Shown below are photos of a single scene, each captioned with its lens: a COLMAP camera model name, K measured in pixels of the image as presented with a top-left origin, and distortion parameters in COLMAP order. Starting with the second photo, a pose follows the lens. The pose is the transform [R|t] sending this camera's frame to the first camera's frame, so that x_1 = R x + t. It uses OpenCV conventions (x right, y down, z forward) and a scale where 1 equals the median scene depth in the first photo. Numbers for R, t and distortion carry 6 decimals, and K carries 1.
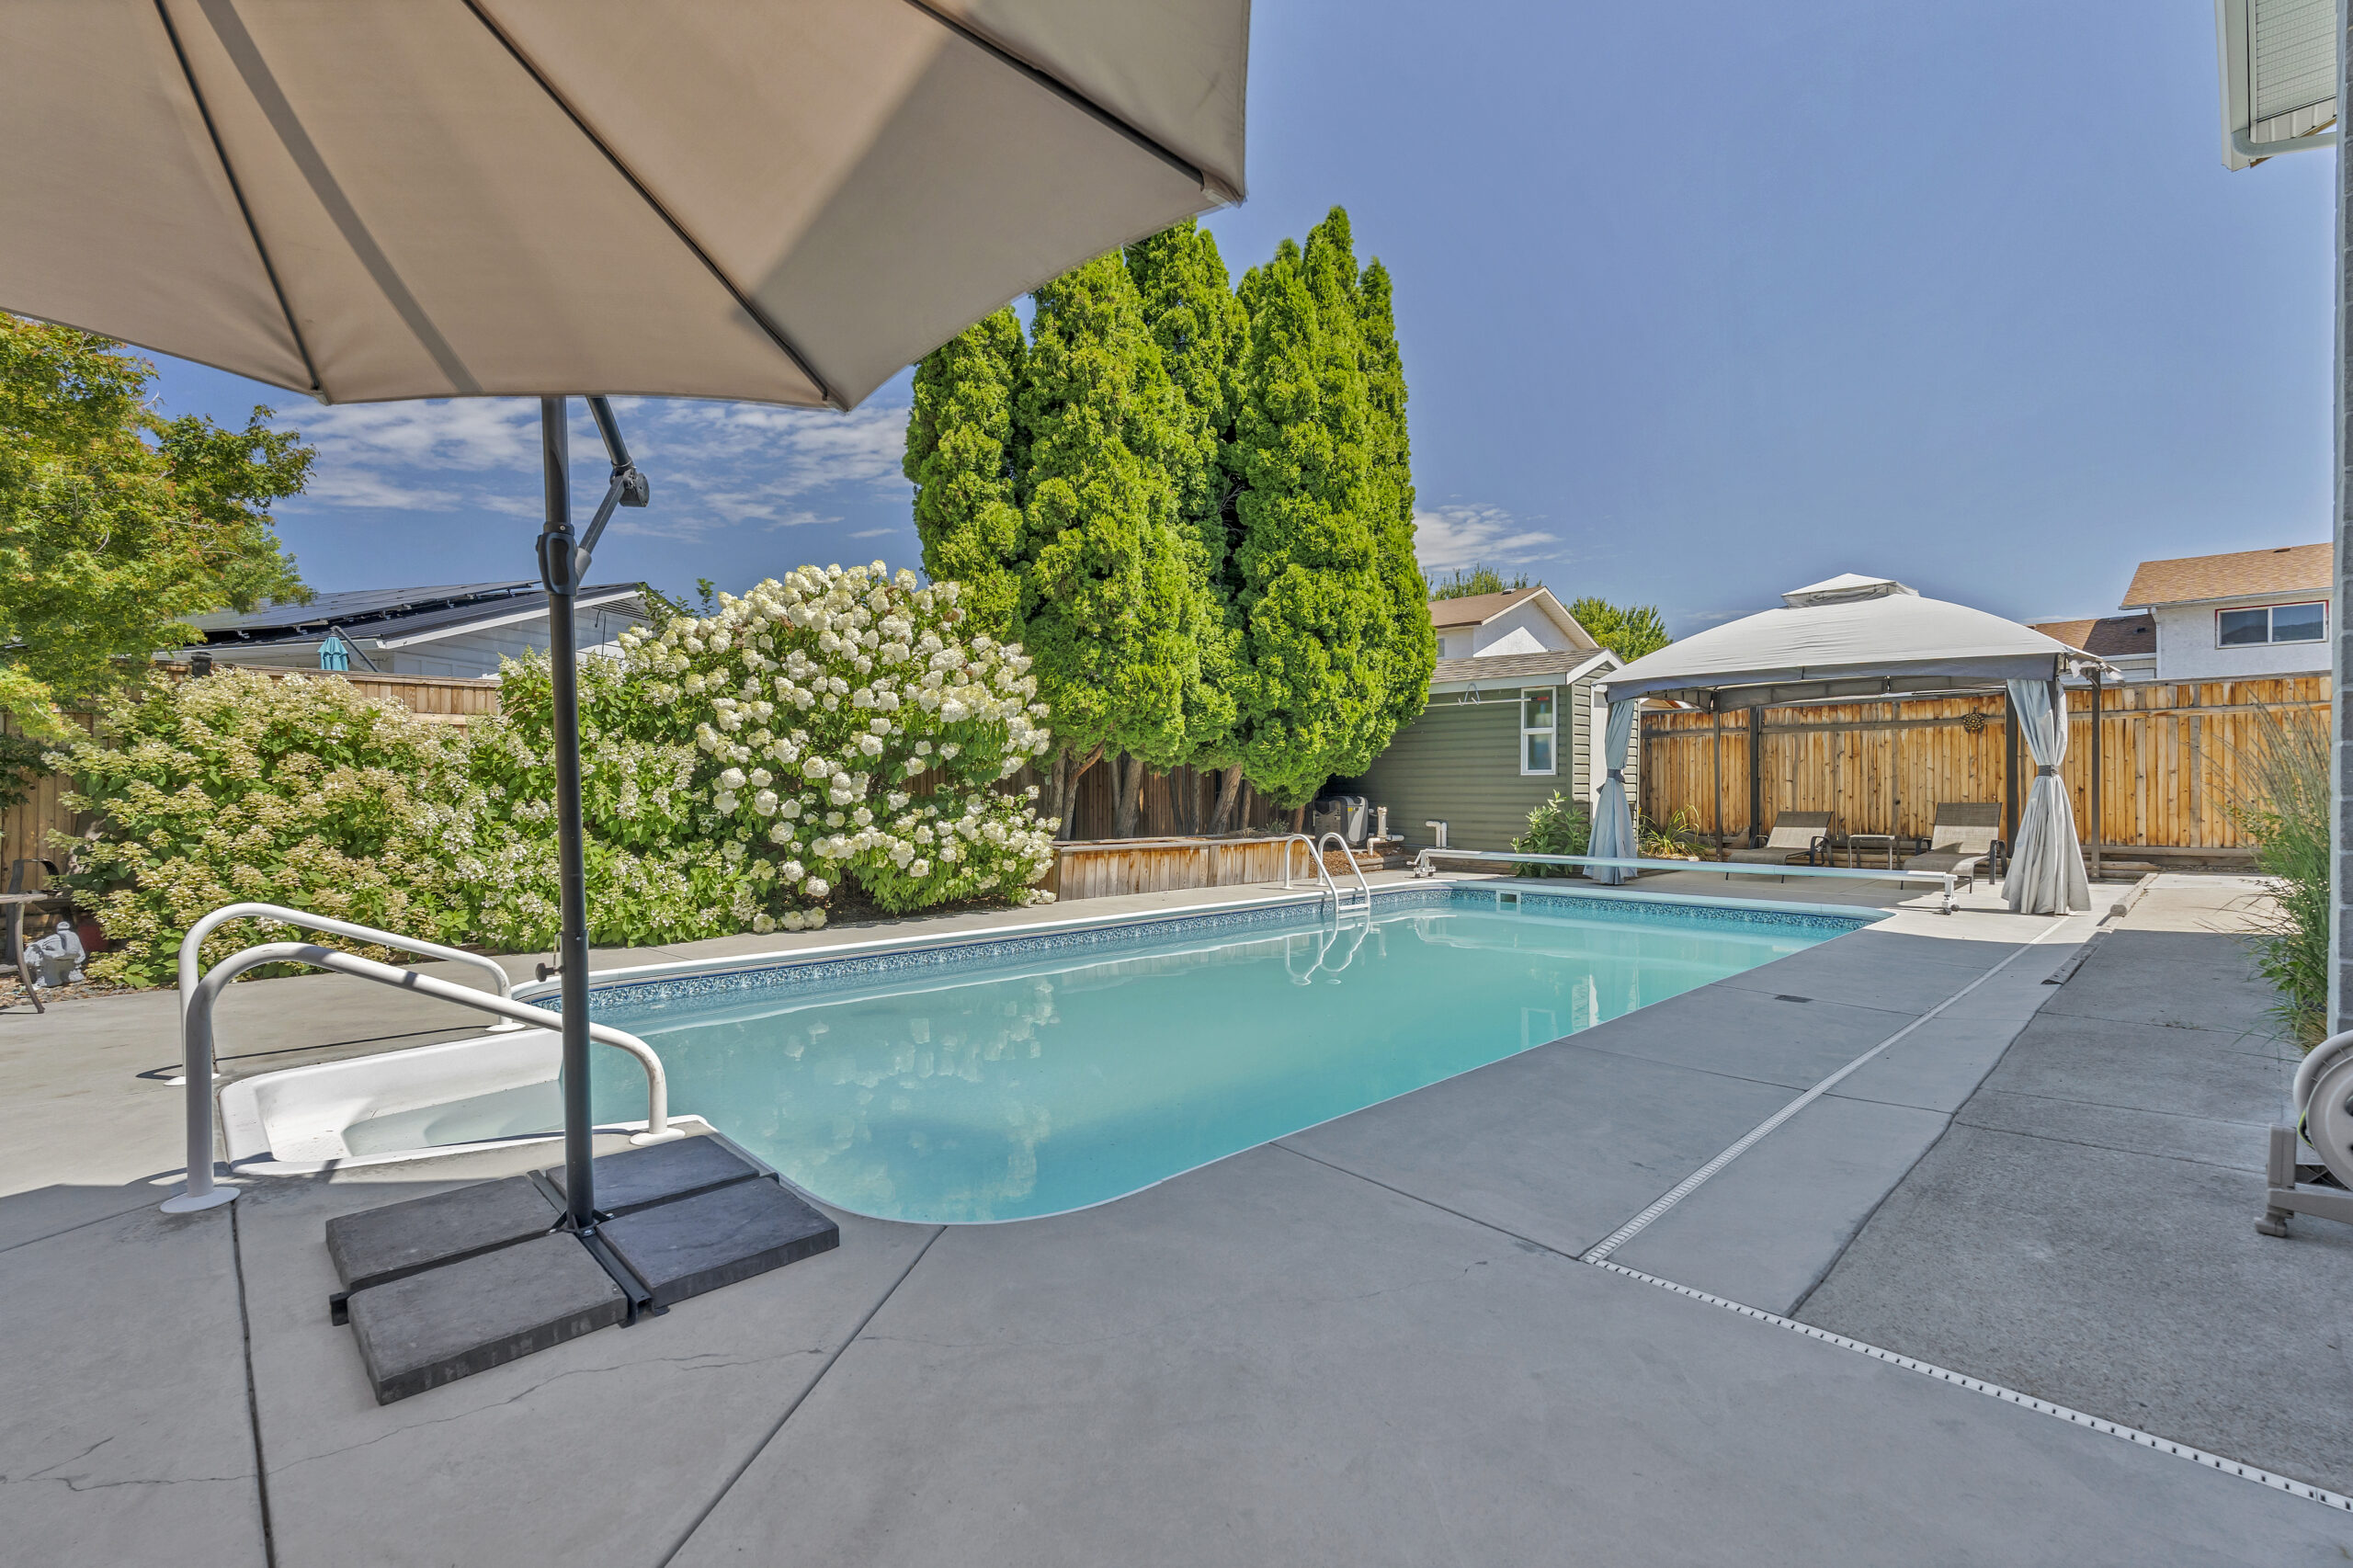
lens RADIAL K [[1058.9, 0, 1186.4], [0, 1058.9, 804.9], [0, 0, 1]] dist [-0.003819, -0.000426]
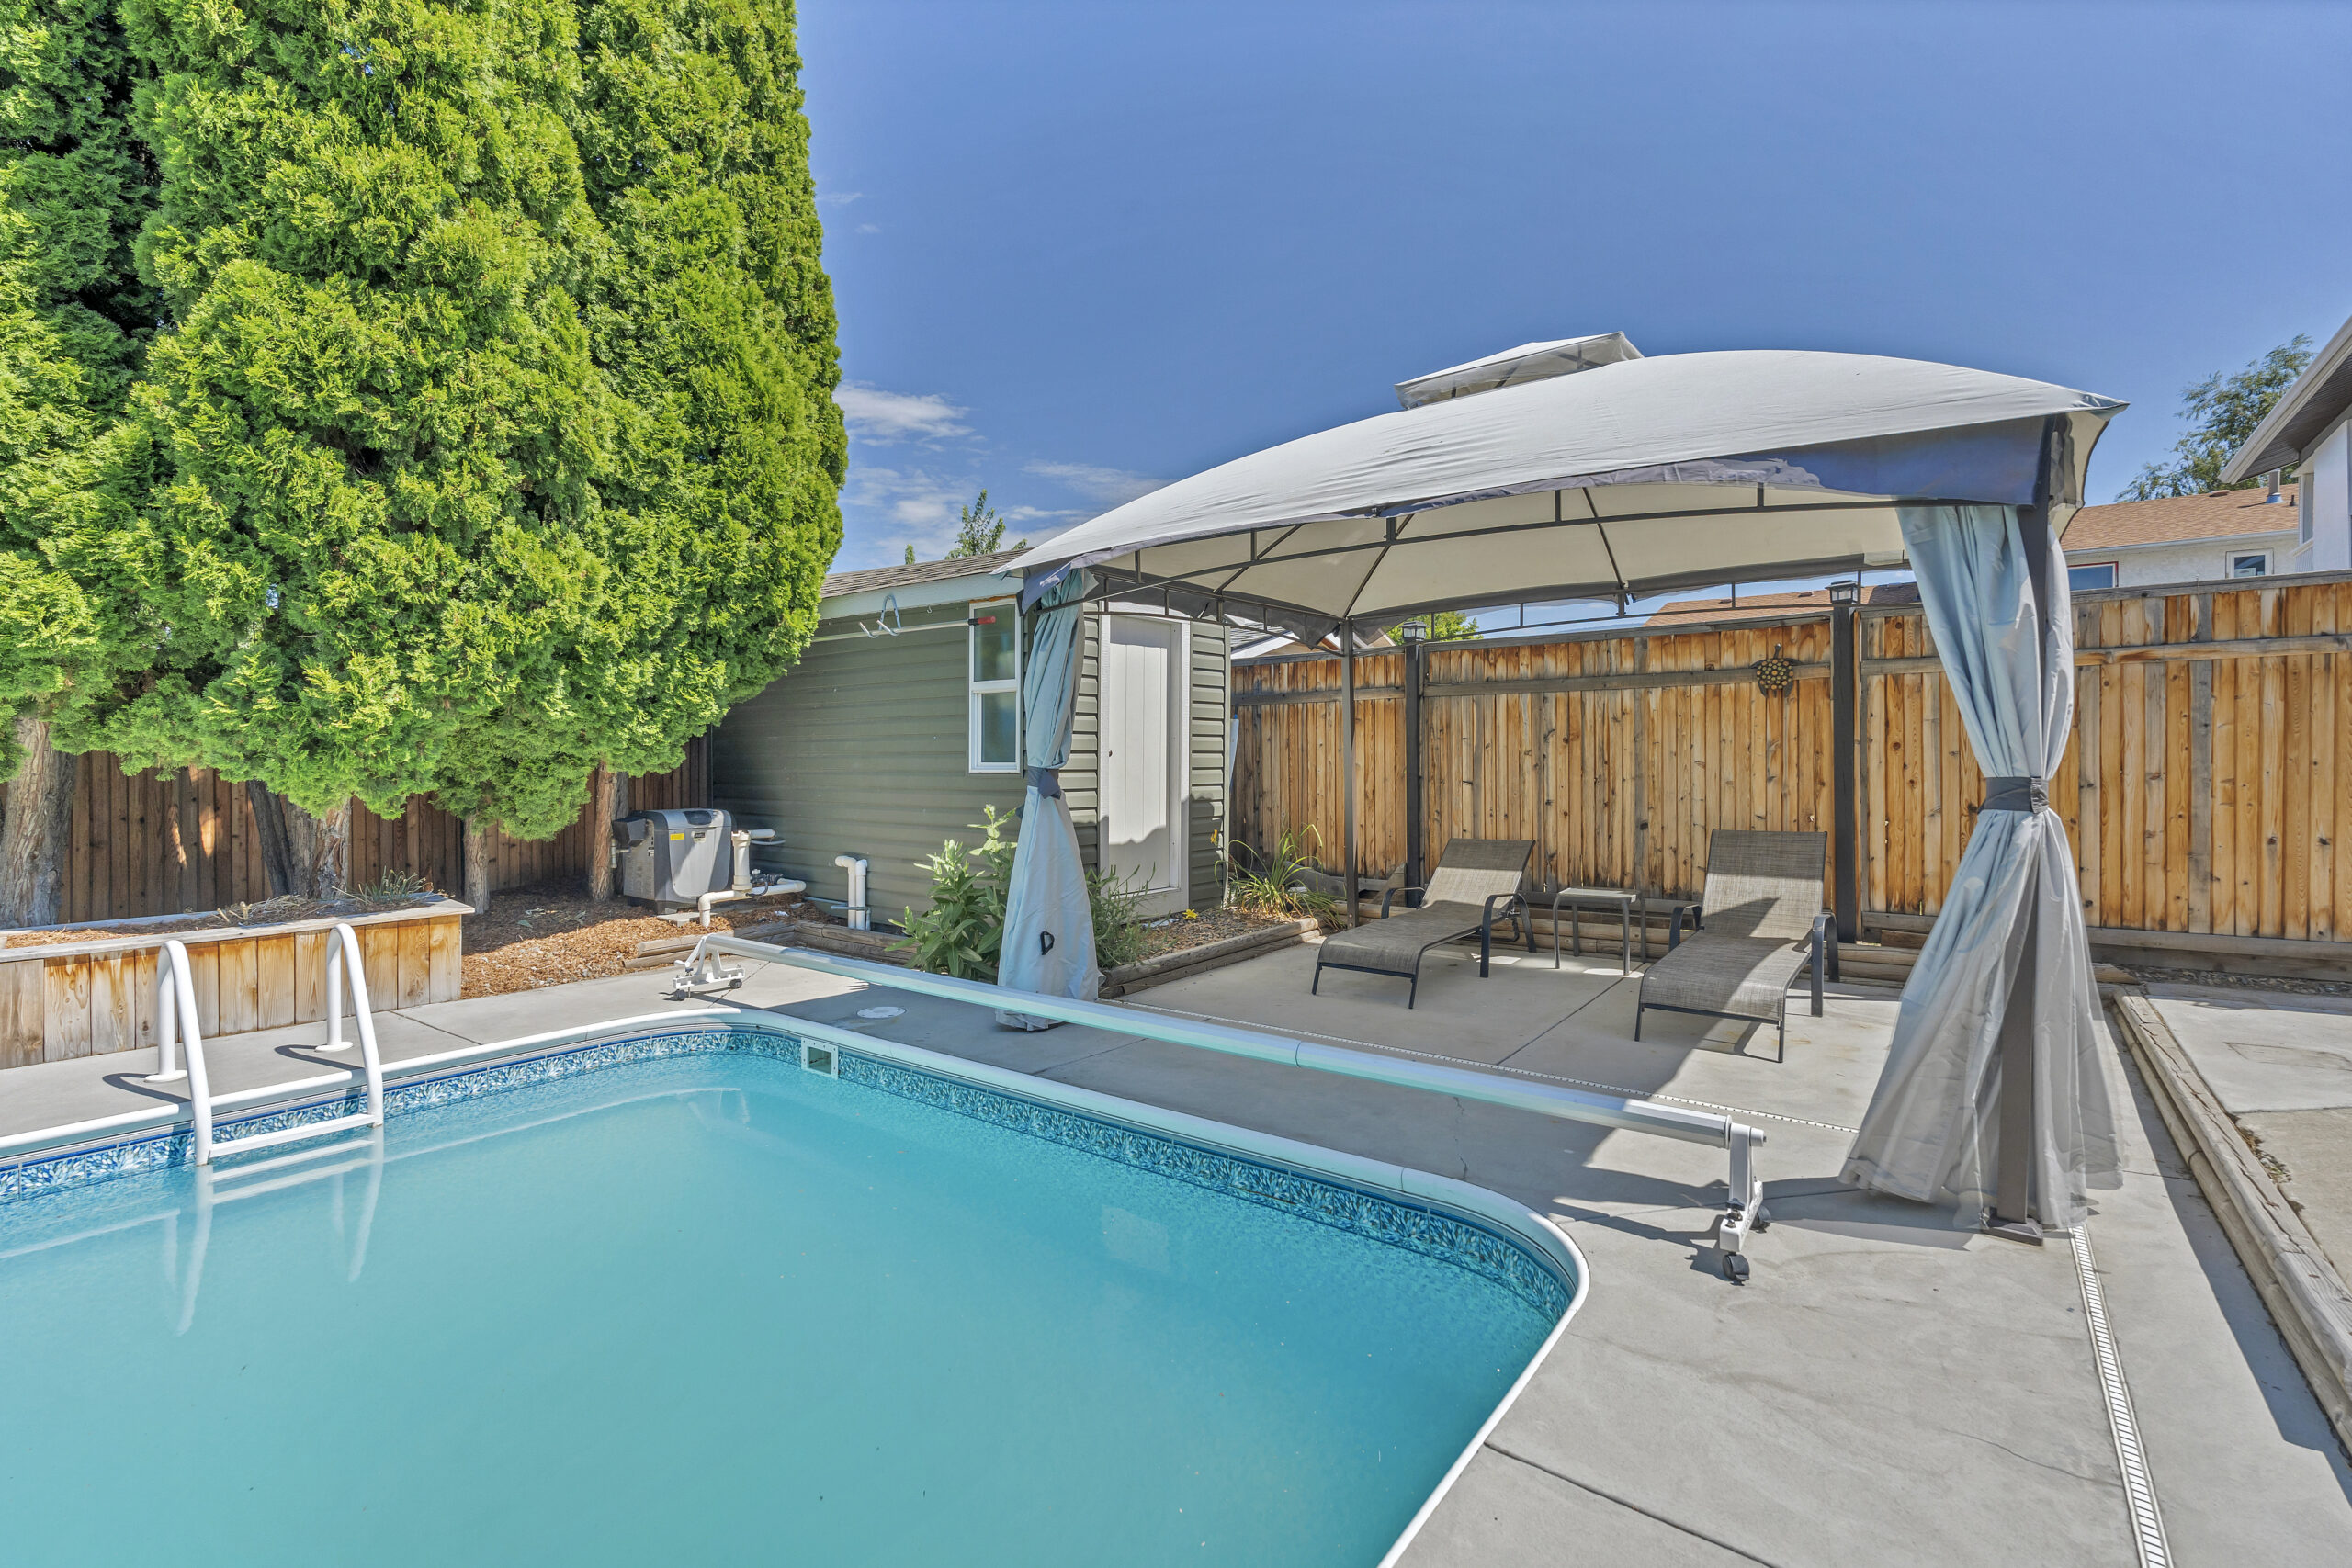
lens RADIAL K [[1058.3, 0, 1183.8], [0, 1058.3, 773.7], [0, 0, 1]] dist [-0.005389, -0.000728]
pose [[0.988919, -0.000507, 0.148452, 0.369691], [0.001183, 0.999989, -0.004466, -0.026959], [-0.148448, 0.004592, 0.988910, 0.514417]]
